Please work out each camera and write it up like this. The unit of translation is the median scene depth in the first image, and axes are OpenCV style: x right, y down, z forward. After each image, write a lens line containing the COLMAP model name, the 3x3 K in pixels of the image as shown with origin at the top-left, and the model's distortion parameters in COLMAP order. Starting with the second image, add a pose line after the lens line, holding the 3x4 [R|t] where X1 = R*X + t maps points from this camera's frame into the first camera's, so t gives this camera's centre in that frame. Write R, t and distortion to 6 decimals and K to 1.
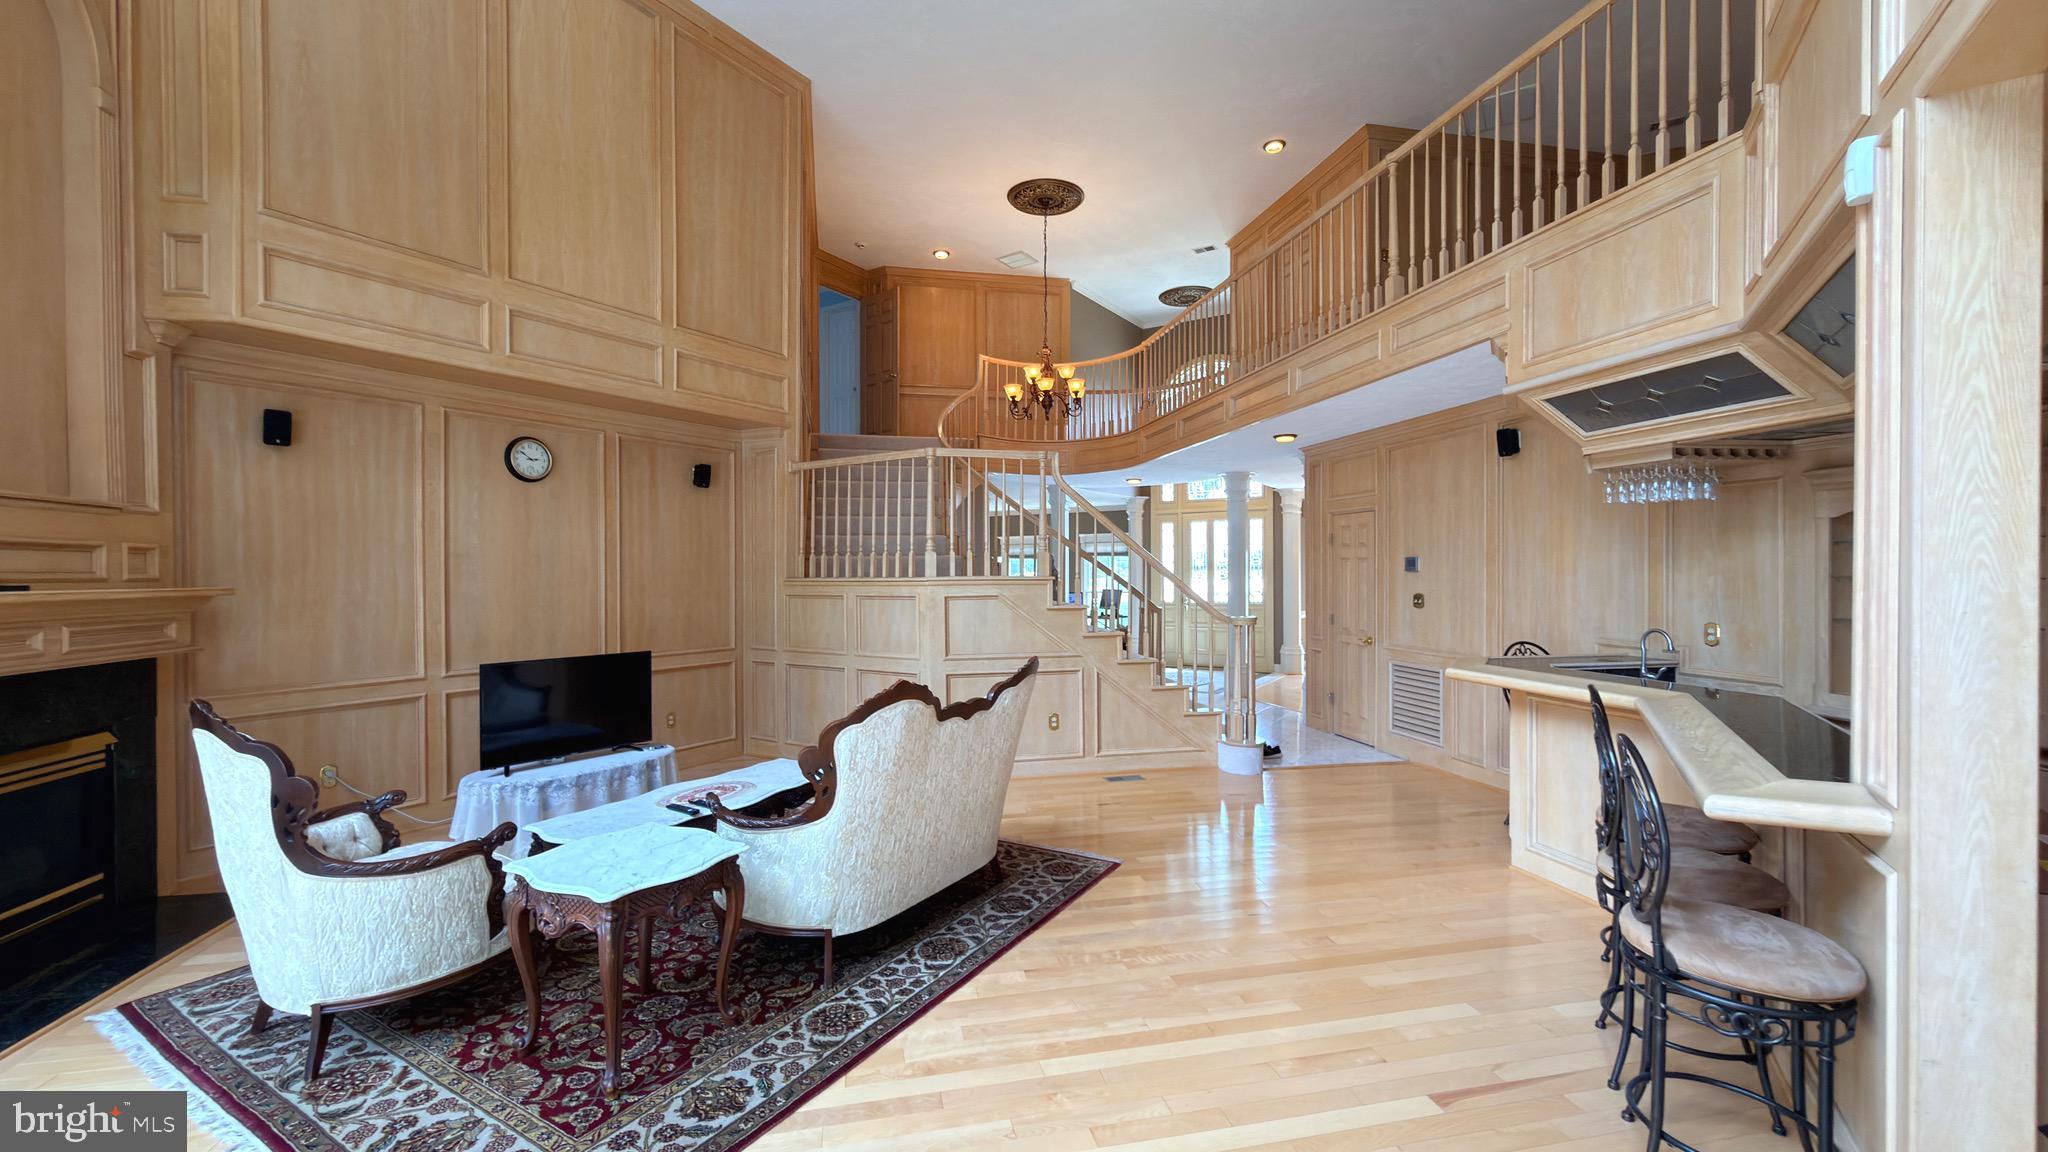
lens RADIAL K [[818.8, 0, 1034.2], [0, 818.8, 578.8], [0, 0, 1]] dist [0.000719, 0.000067]
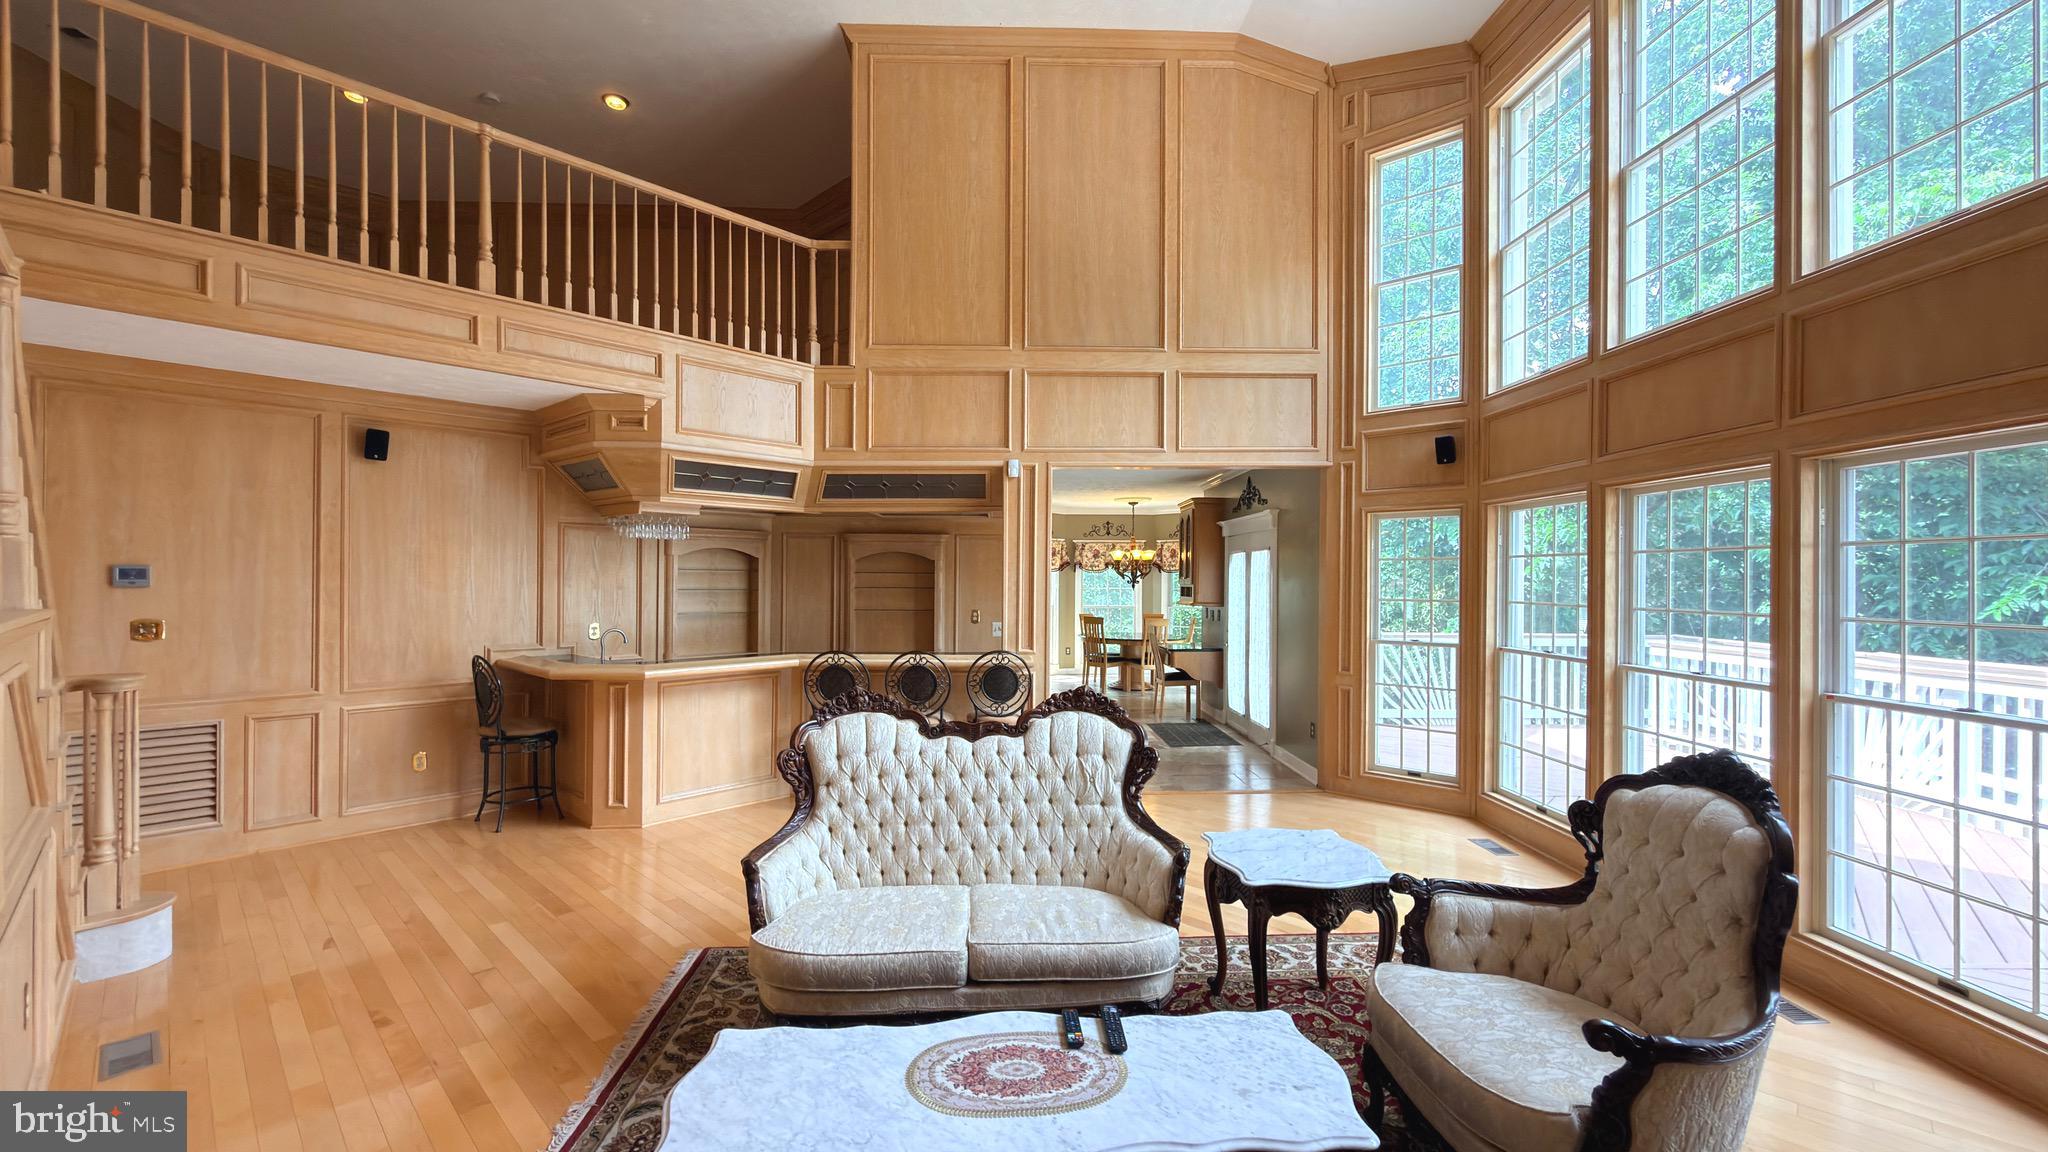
lens RADIAL K [[818.8, 0, 1023.7], [0, 818.8, 579.6], [0, 0, 1]] dist [0.000719, 0.000067]
pose [[-0.554723, -0.001029, 0.832035, -1.011922], [0.003479, 0.999988, 0.003556, -0.030286], [-0.832028, 0.004868, -0.554712, 1.603220]]
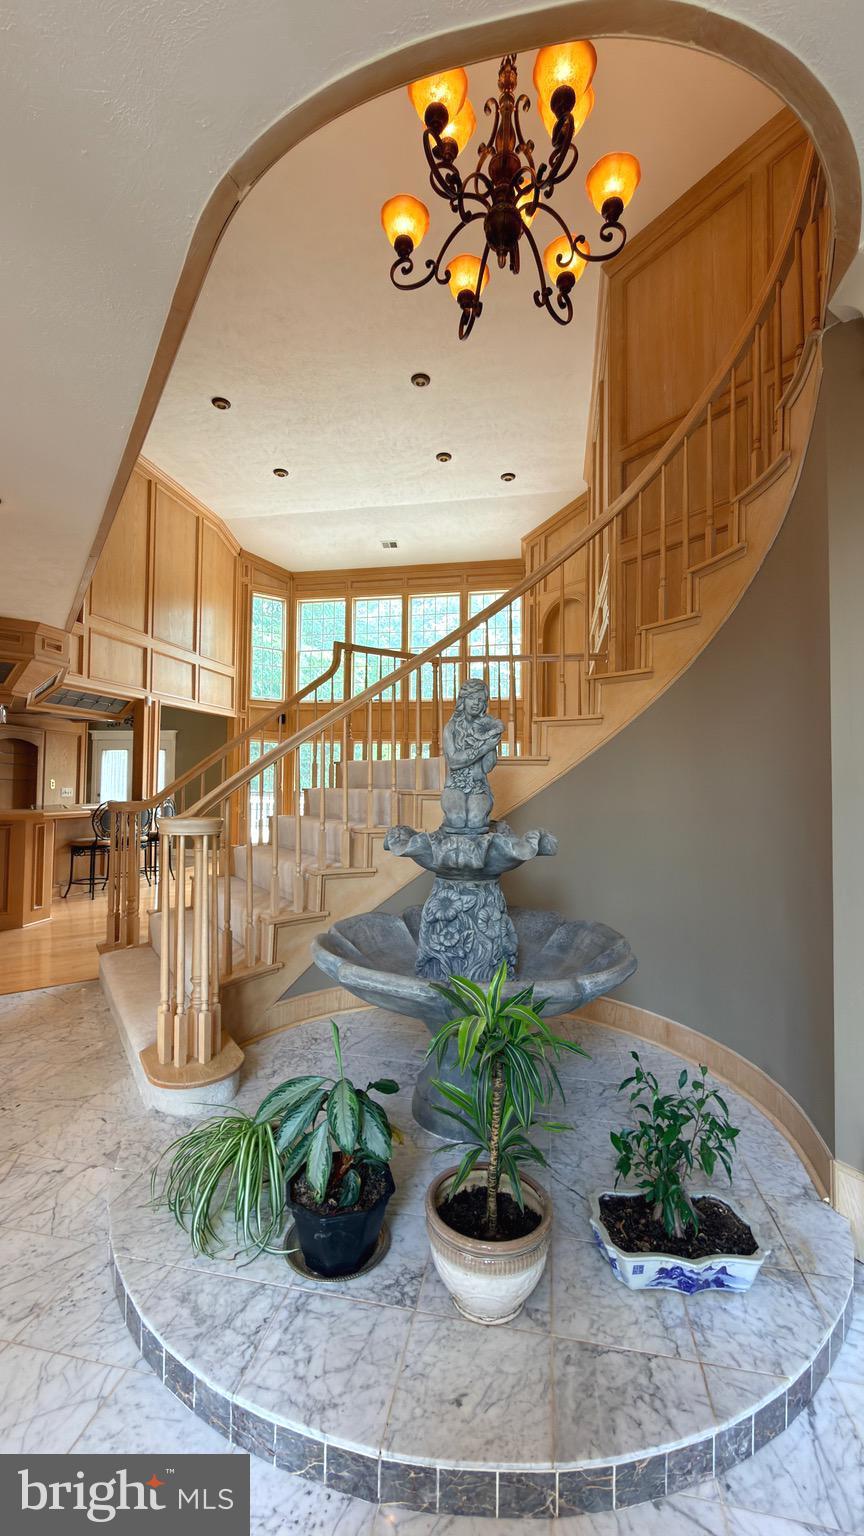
lens RADIAL K [[614.1, 0, 433.7], [0, 614.1, 769.9], [0, 0, 1]] dist [0.000719, 0.000067]
pose [[-0.933934, -0.017909, -0.356997, 0.366979], [-0.013149, 0.999789, -0.015756, 0.037225], [0.357204, -0.010021, -0.933973, 3.445754]]
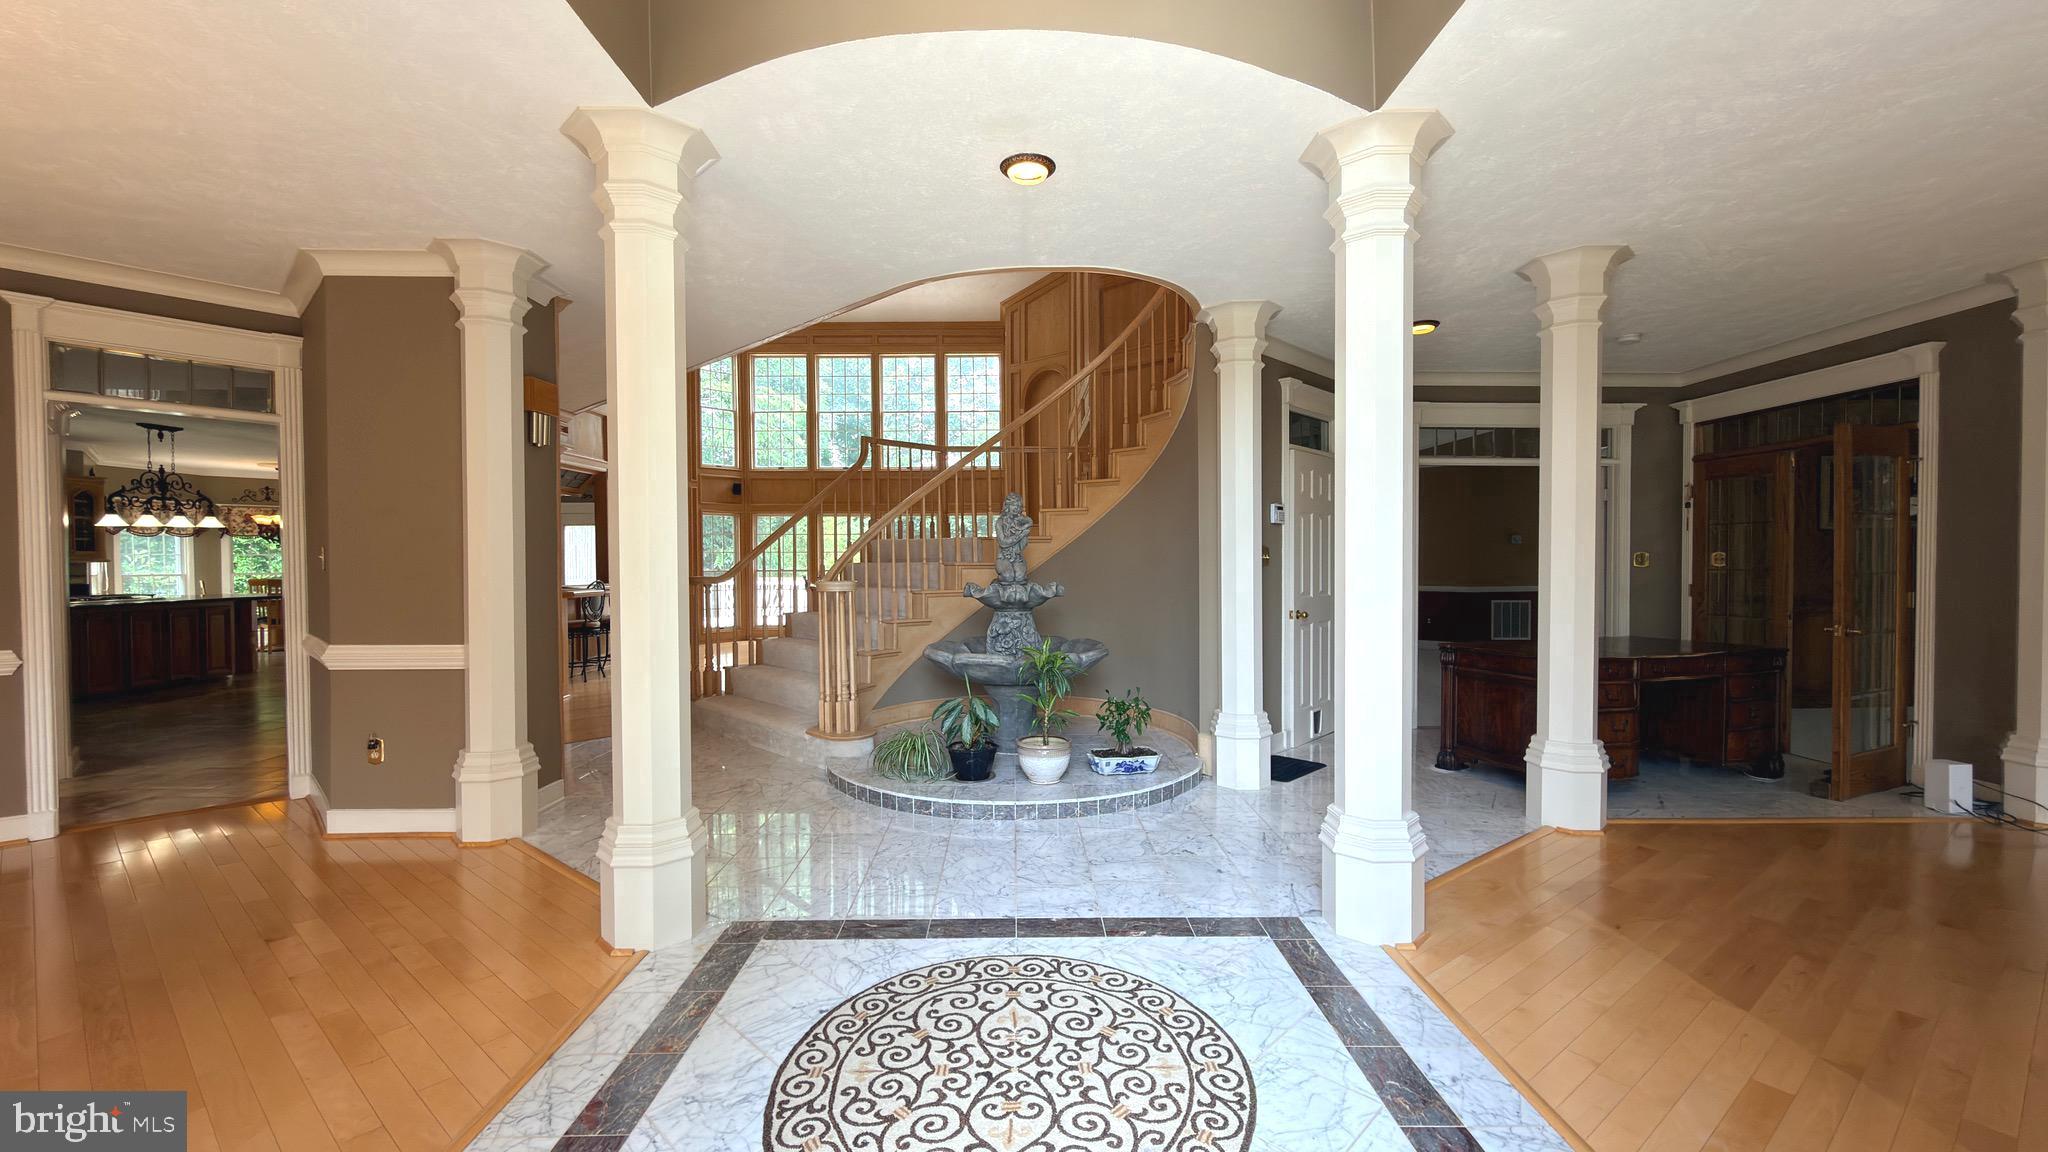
lens RADIAL K [[818.8, 0, 1019.7], [0, 818.8, 562.0], [0, 0, 1]] dist [0.000719, 0.000067]
pose [[-0.848697, 0.006565, -0.528839, 0.906828], [0.001877, 0.999954, 0.009401, 0.037579], [0.528876, 0.006986, -0.848670, 4.156516]]
